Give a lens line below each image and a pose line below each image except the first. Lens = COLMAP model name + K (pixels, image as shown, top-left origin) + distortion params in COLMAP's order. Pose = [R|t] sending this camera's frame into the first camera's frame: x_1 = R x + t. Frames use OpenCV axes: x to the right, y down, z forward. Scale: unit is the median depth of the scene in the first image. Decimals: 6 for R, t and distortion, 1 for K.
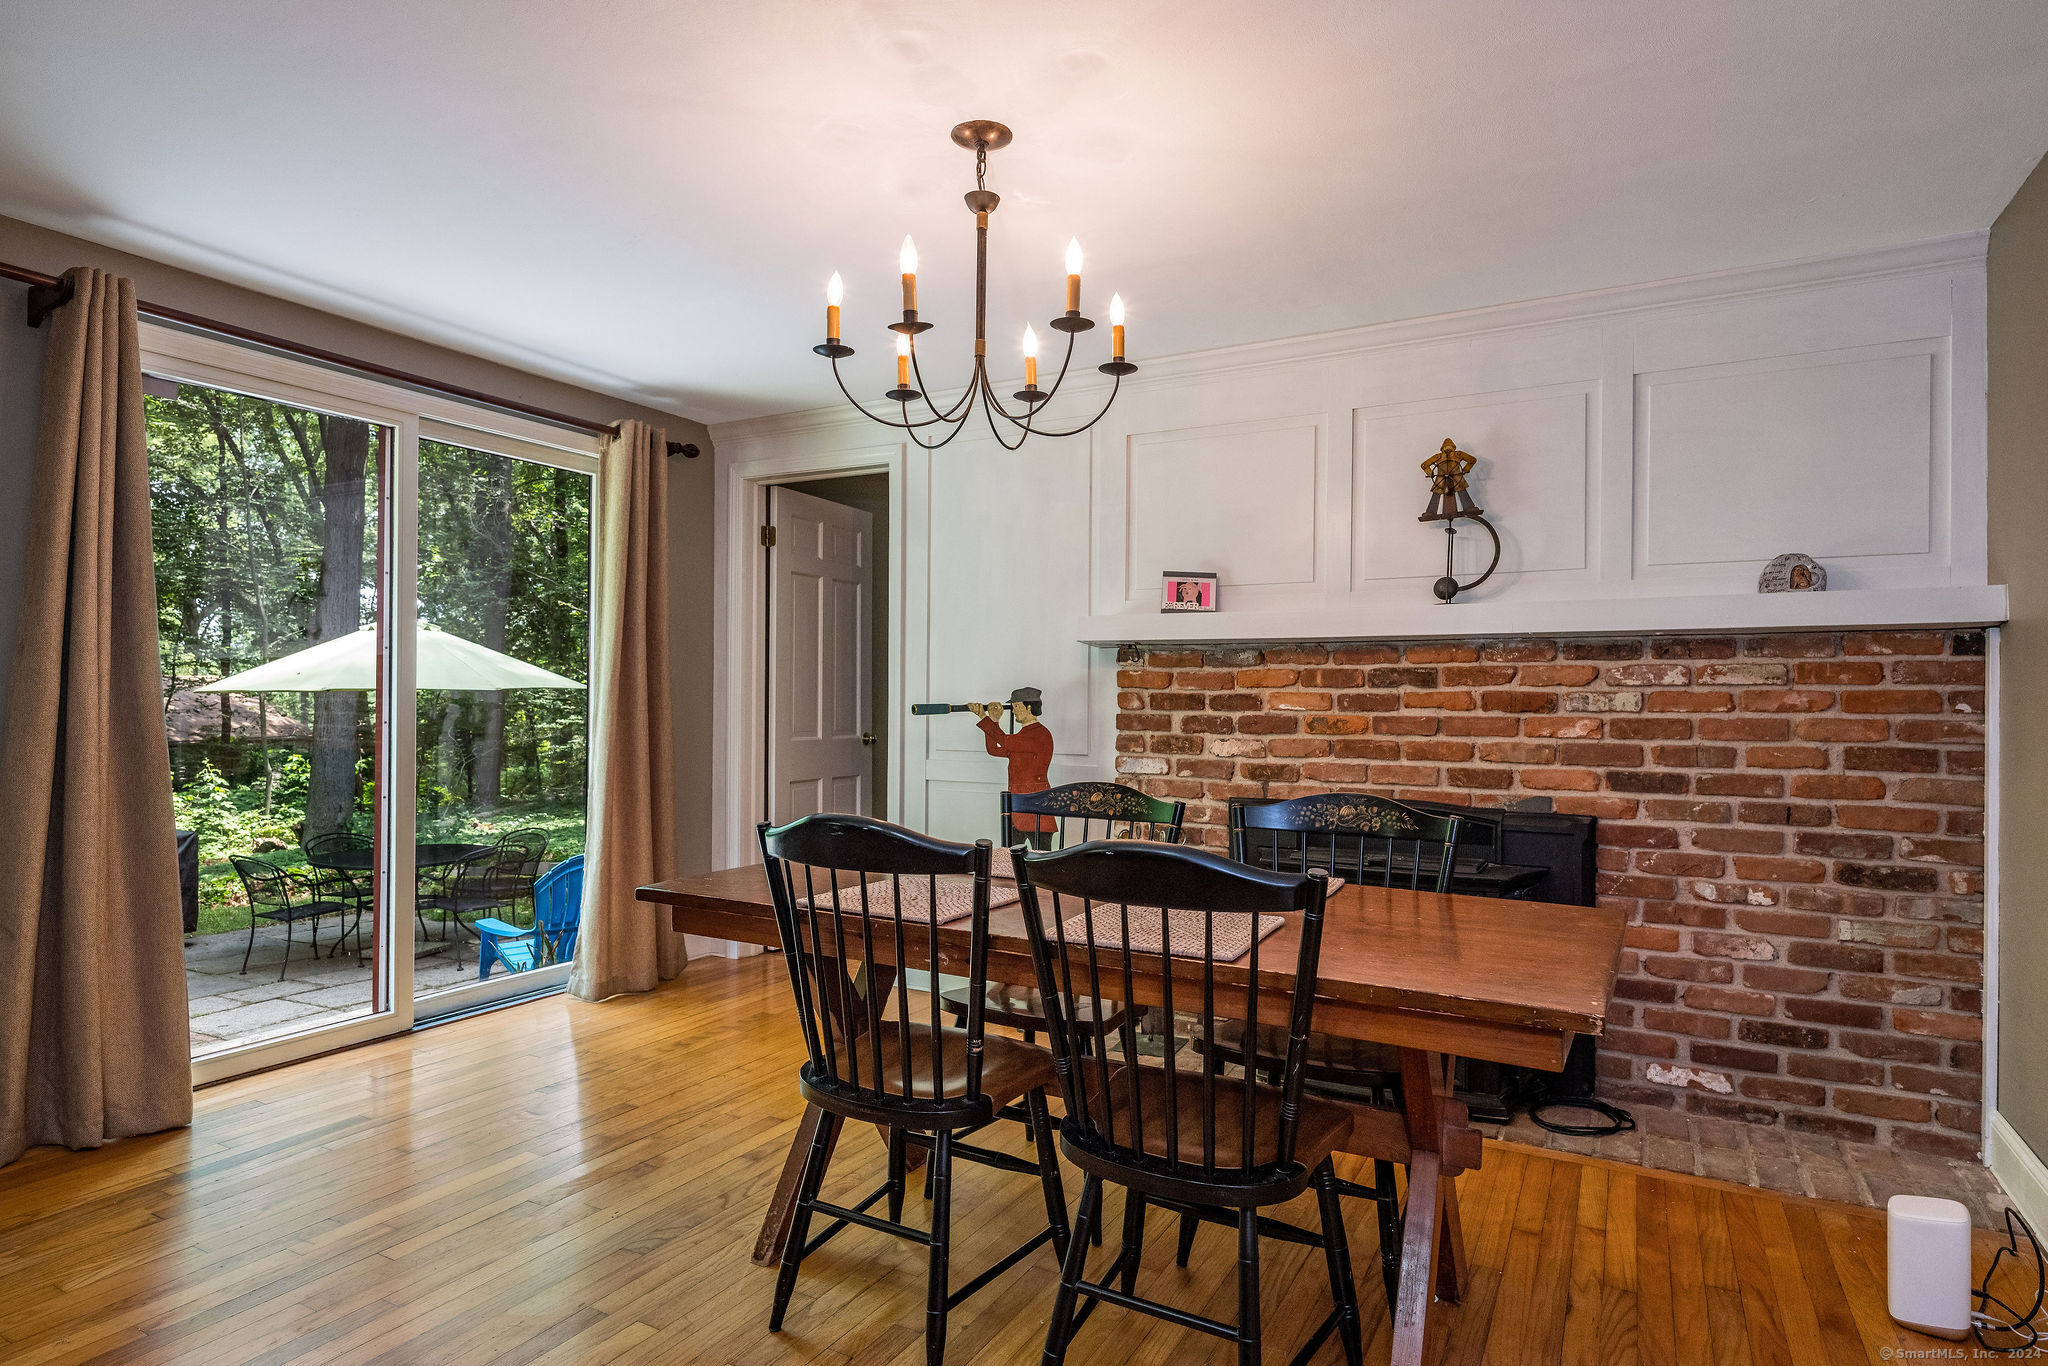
lens RADIAL K [[1114.1, 0, 1022.7], [0, 1114.1, 696.4], [0, 0, 1]] dist [0.004856, -0.006888]
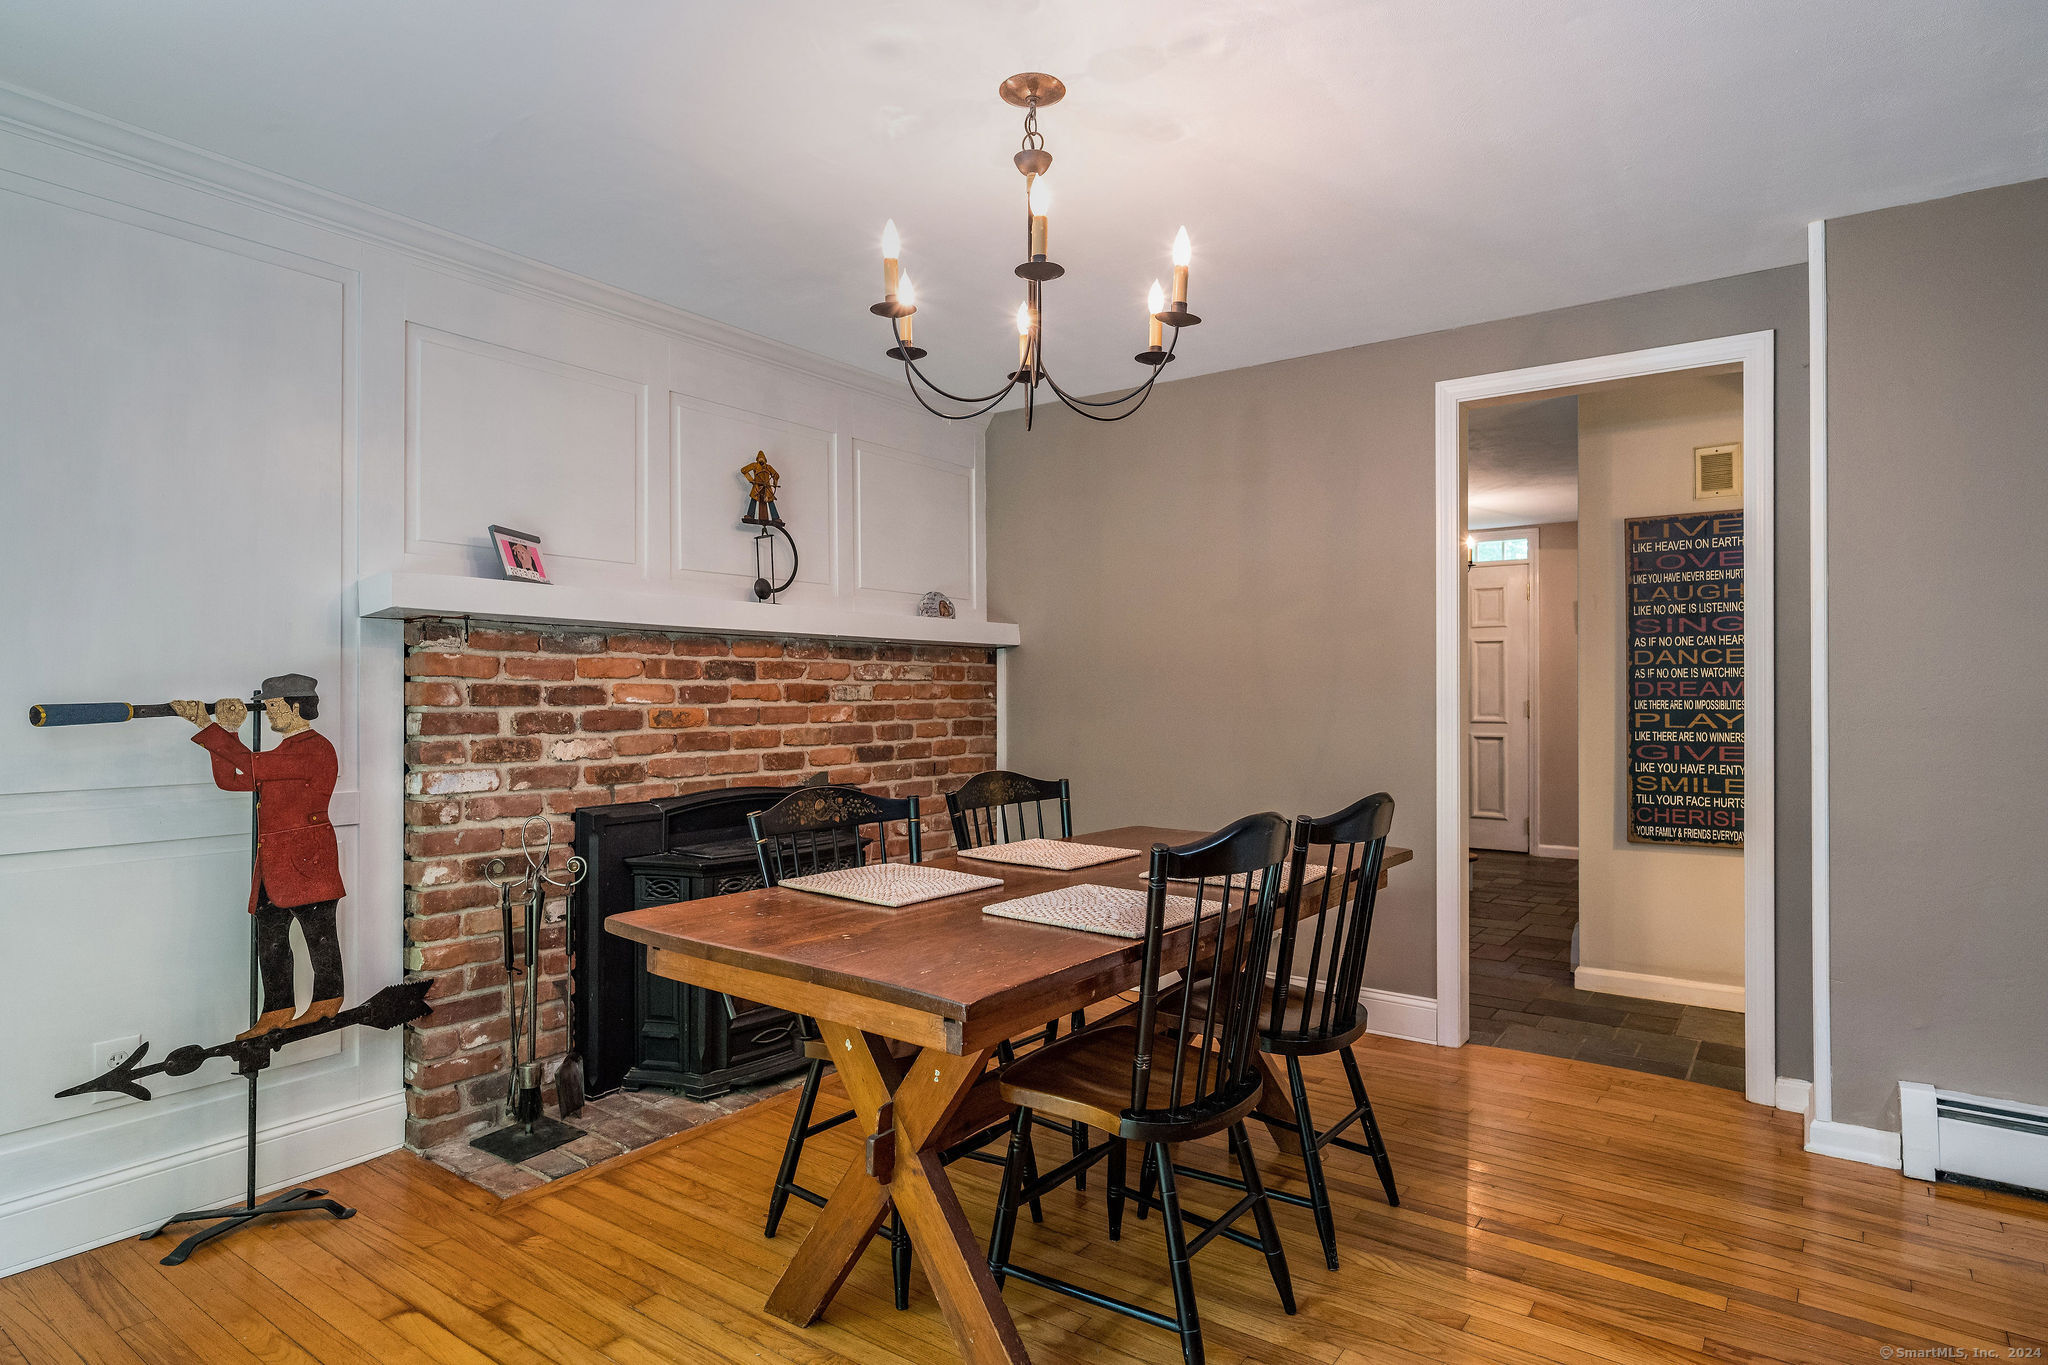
lens RADIAL K [[1114.1, 0, 1022.5], [0, 1114.1, 679.4], [0, 0, 1]] dist [0.004856, -0.006888]
pose [[0.122111, 0.006756, 0.992493, -0.649629], [-0.001220, 0.999977, -0.006657, -0.001796], [-0.992516, -0.000398, 0.122116, 0.600929]]
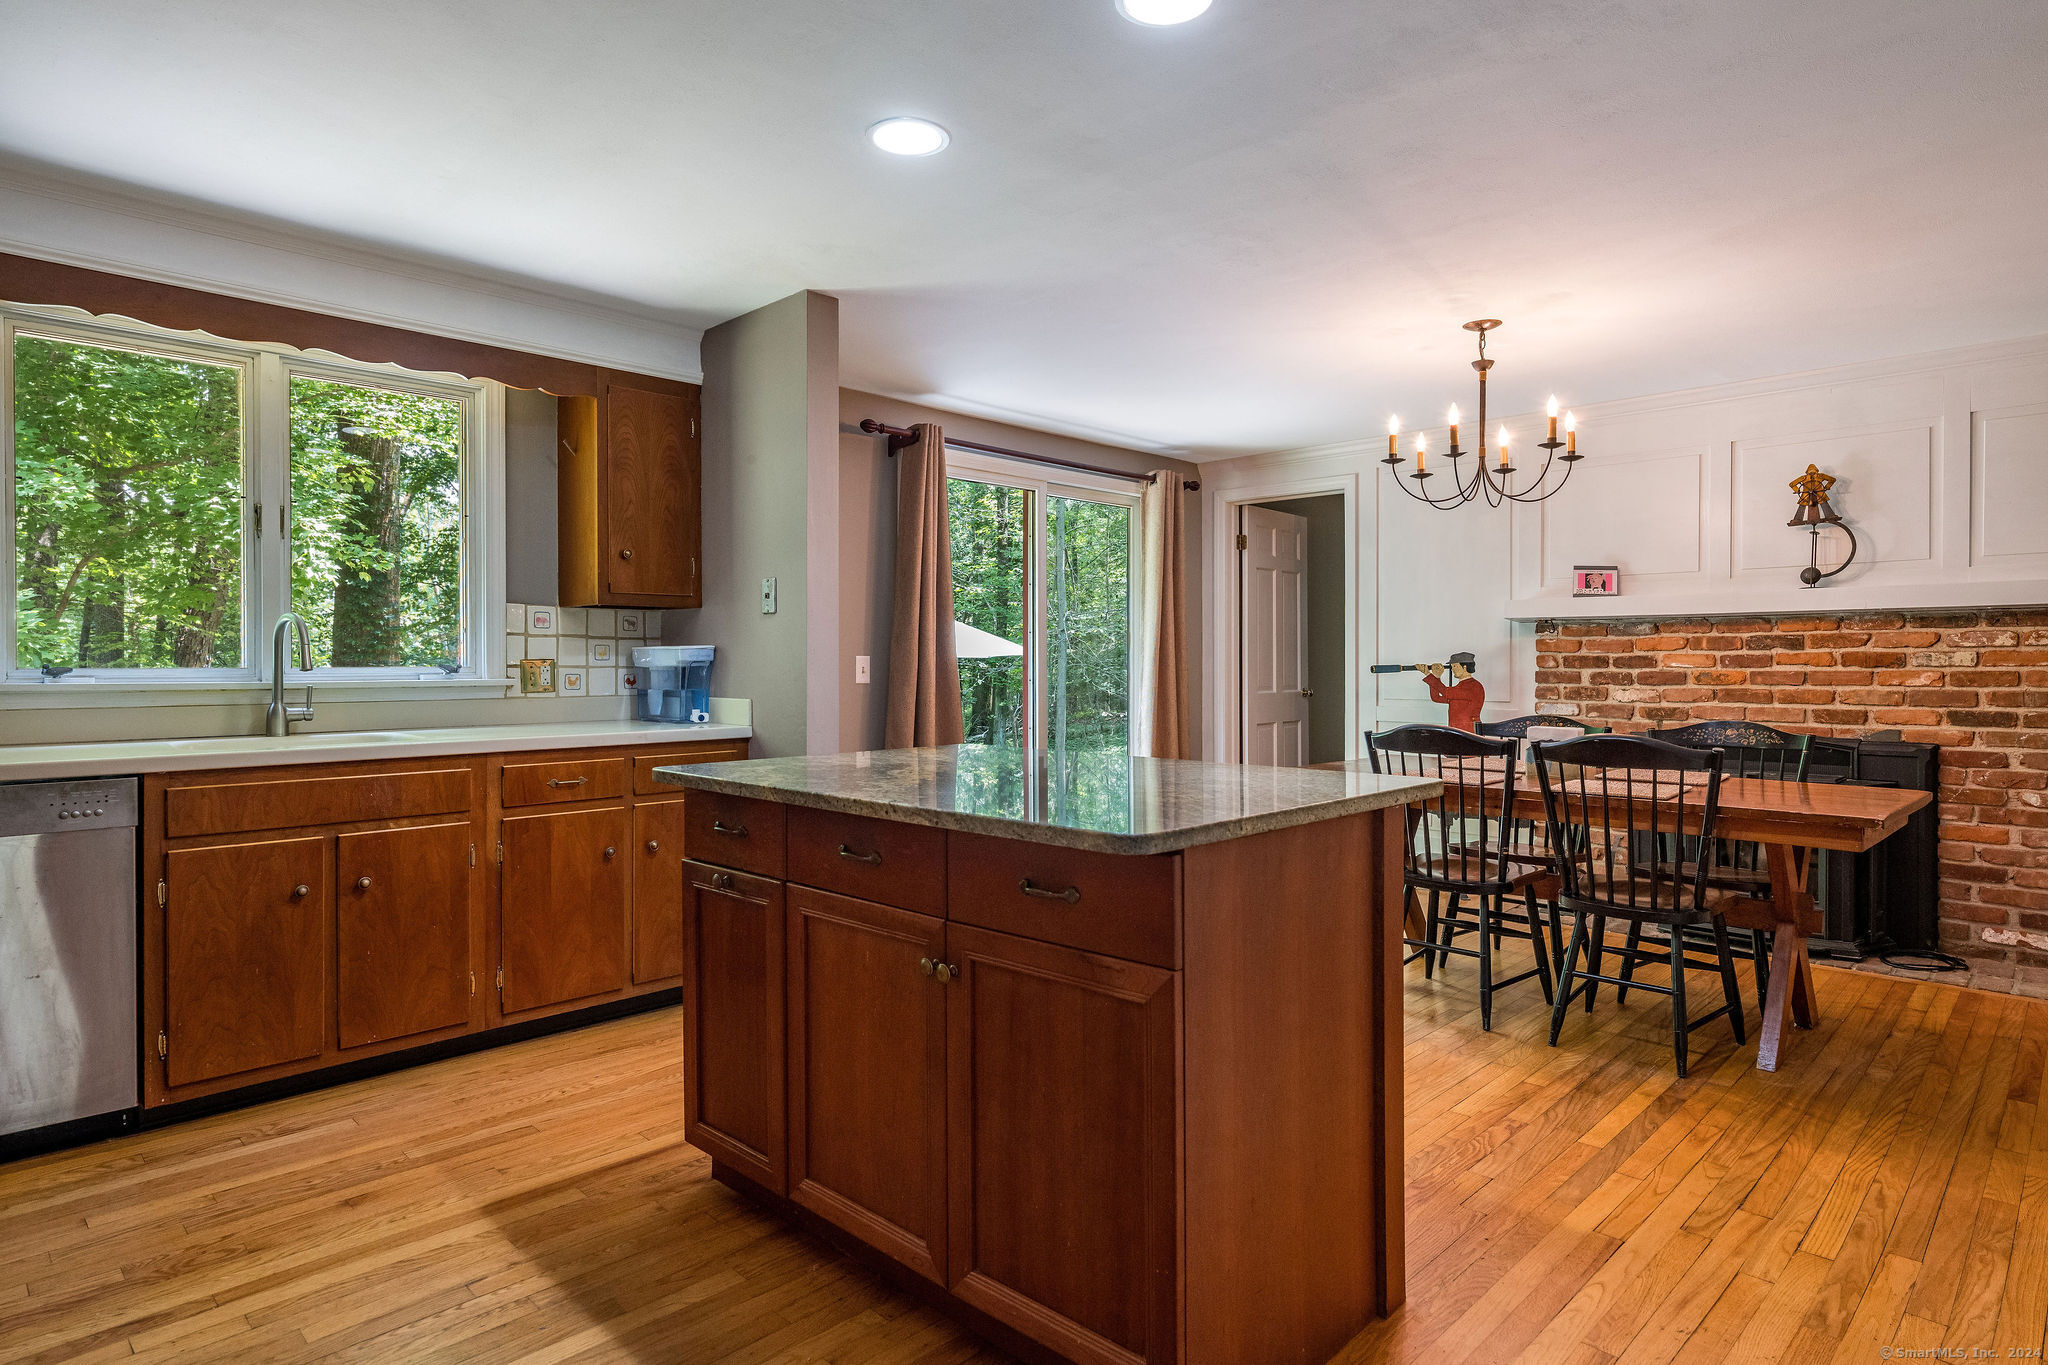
lens RADIAL K [[1114.1, 0, 1028.5], [0, 1114.1, 667.0], [0, 0, 1]] dist [0.004856, -0.006888]
pose [[0.964010, -0.008577, -0.265729, -0.169979], [0.010769, 0.999919, 0.006796, -0.006120], [0.265649, -0.009413, 0.964024, -0.536397]]
